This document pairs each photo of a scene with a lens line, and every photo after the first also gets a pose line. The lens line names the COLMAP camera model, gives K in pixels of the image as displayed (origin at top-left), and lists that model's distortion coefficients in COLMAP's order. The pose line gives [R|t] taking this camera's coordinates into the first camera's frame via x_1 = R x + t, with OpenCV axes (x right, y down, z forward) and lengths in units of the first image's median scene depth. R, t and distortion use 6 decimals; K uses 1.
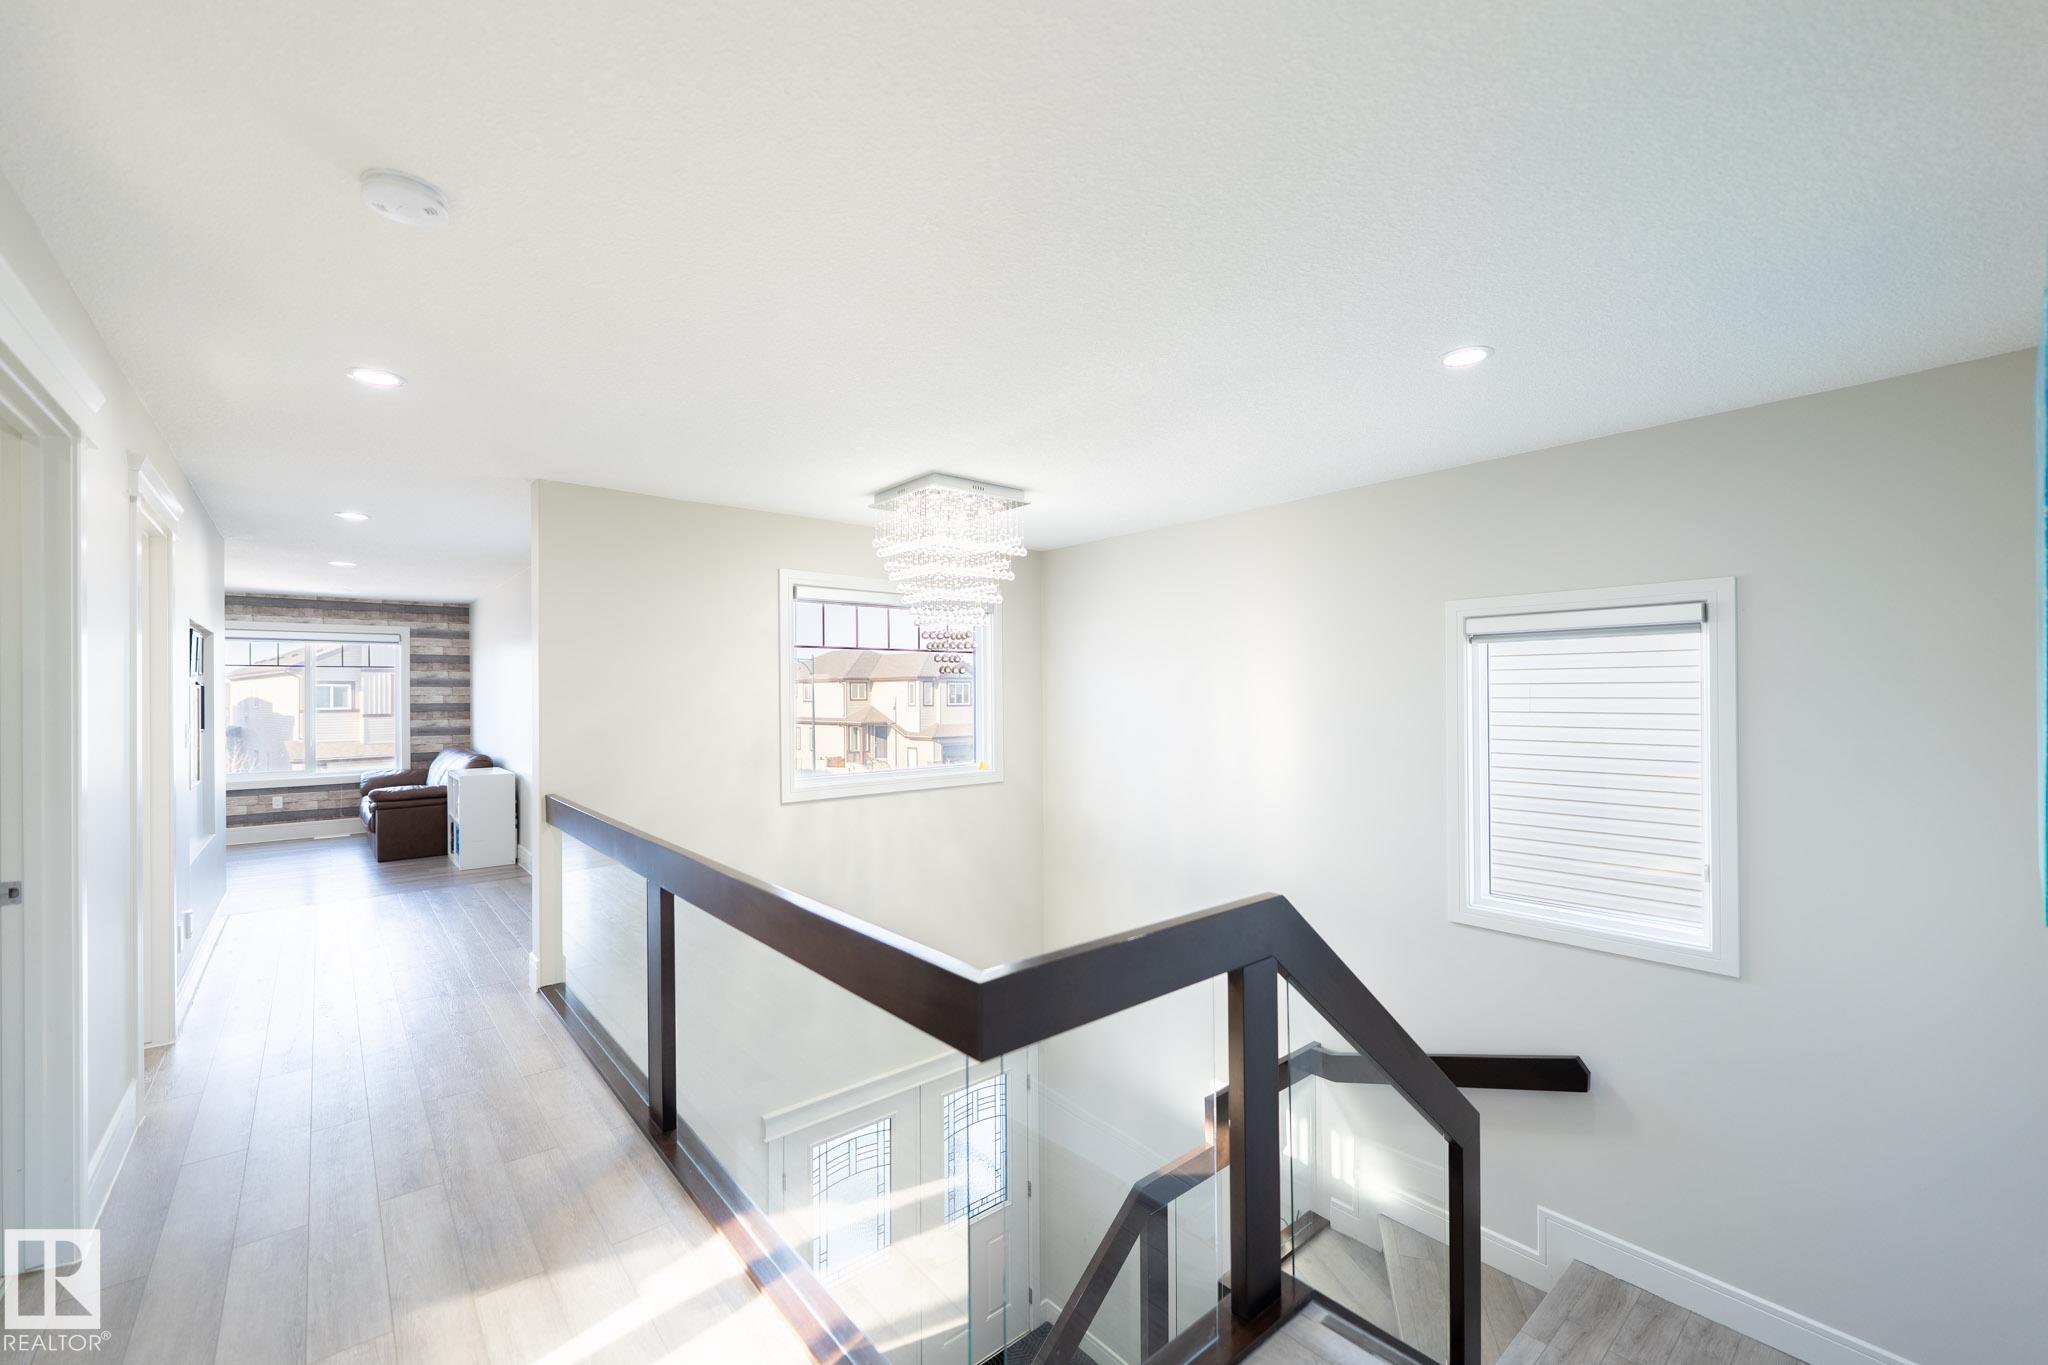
lens RADIAL K [[857.5, 0, 1032.0], [0, 857.5, 687.5], [0, 0, 1]] dist [-0.000520, -0.000304]
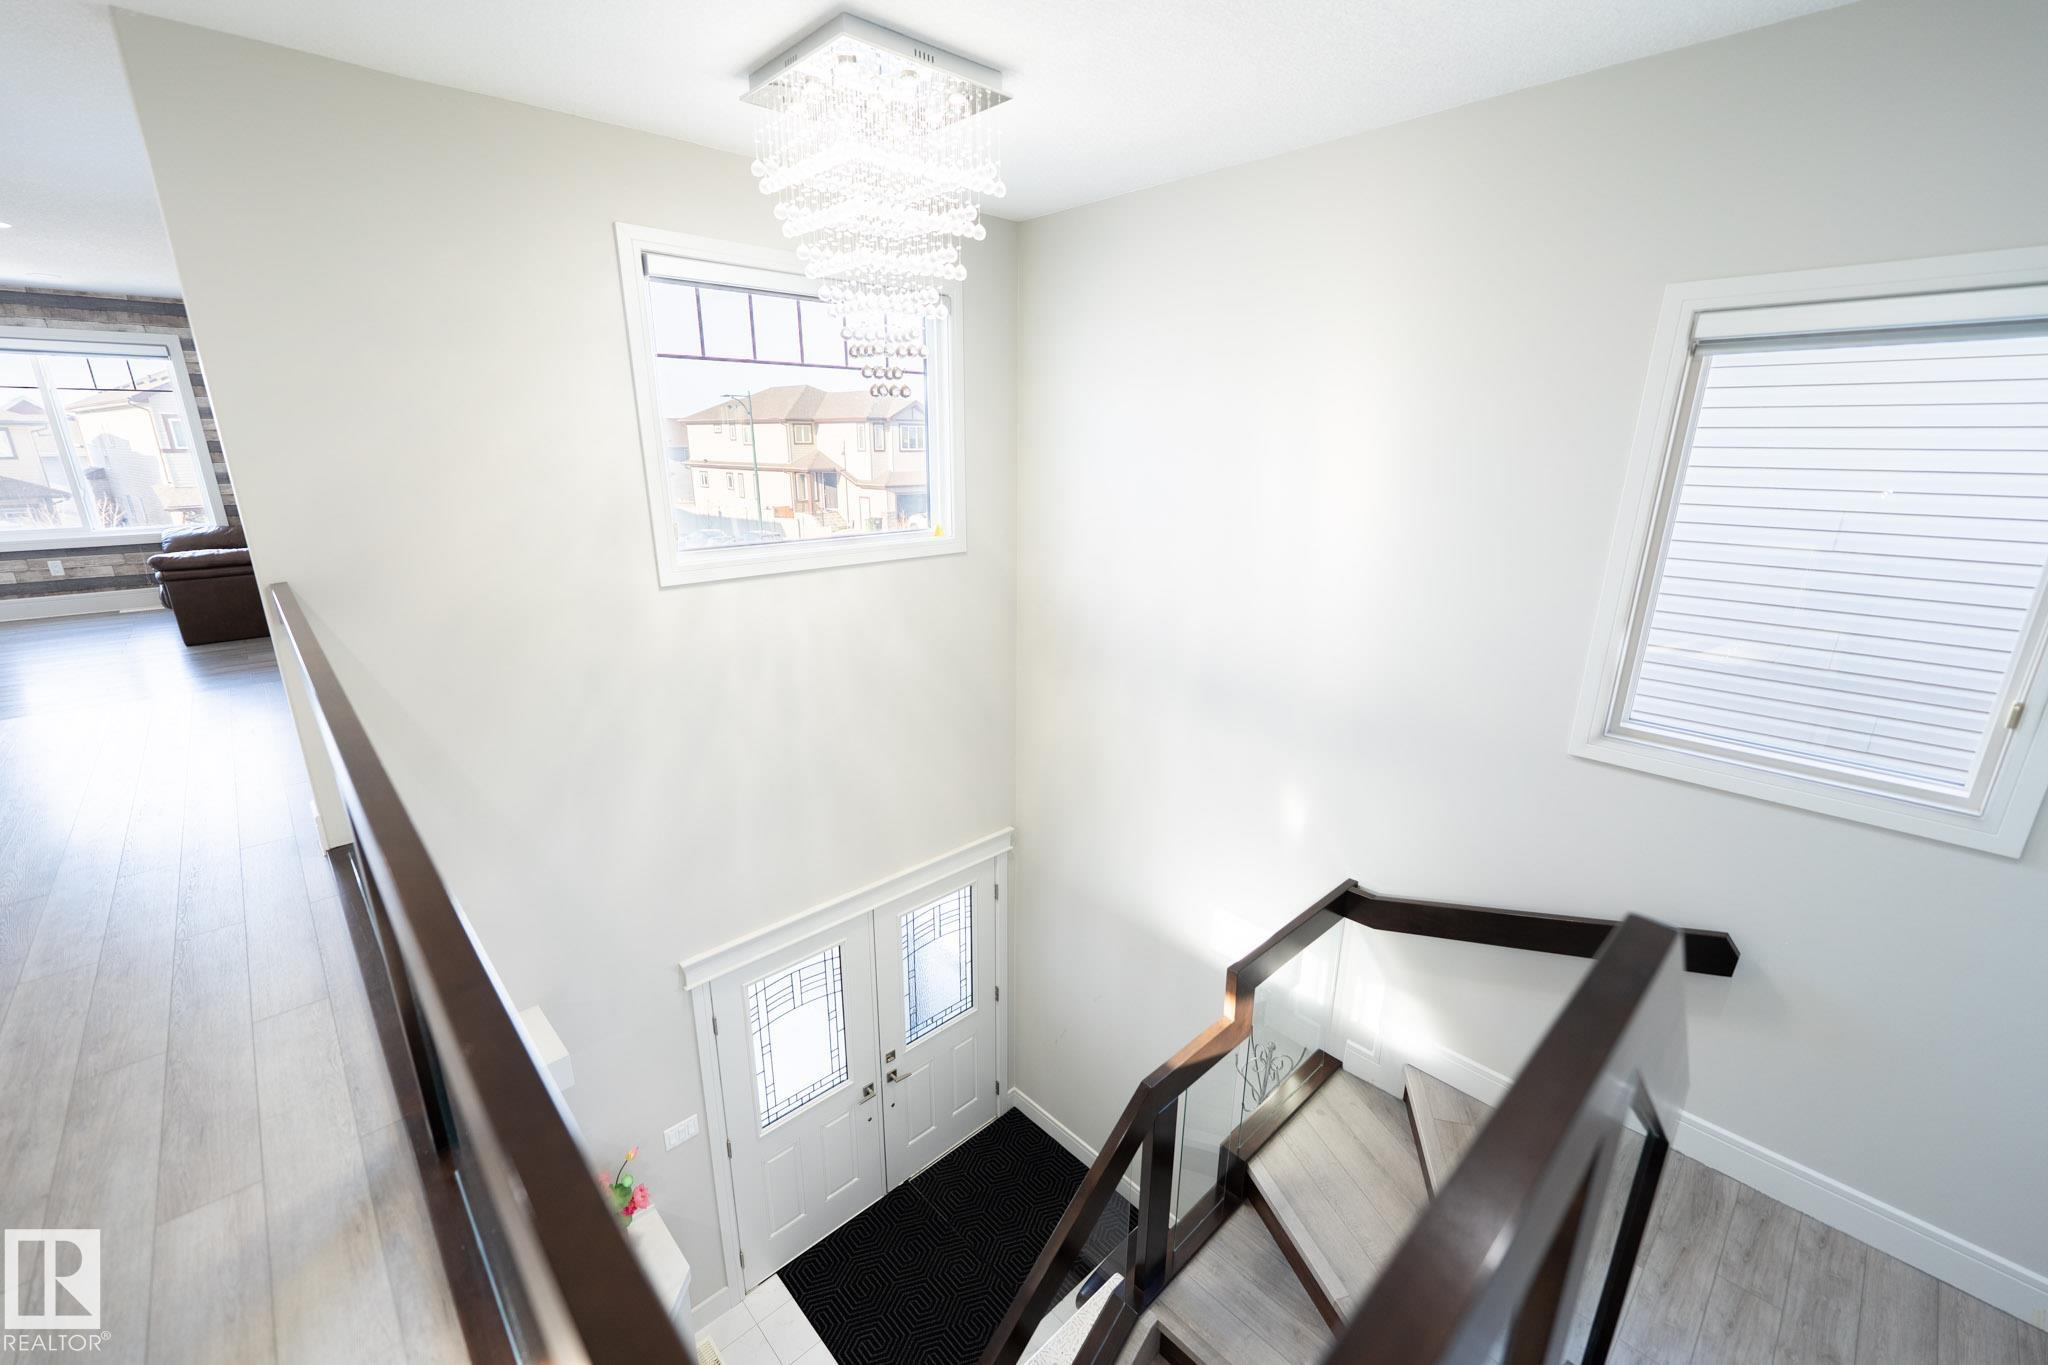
lens RADIAL K [[830.3, 0, 1009.1], [0, 830.3, 689.7], [0, 0, 1]] dist [0.001797, -0.000507]
pose [[0.999662, 0.001450, 0.025974, -0.013737], [-0.009051, 0.955450, 0.295014, 0.006501], [-0.024389, -0.295149, 0.955140, 0.238316]]
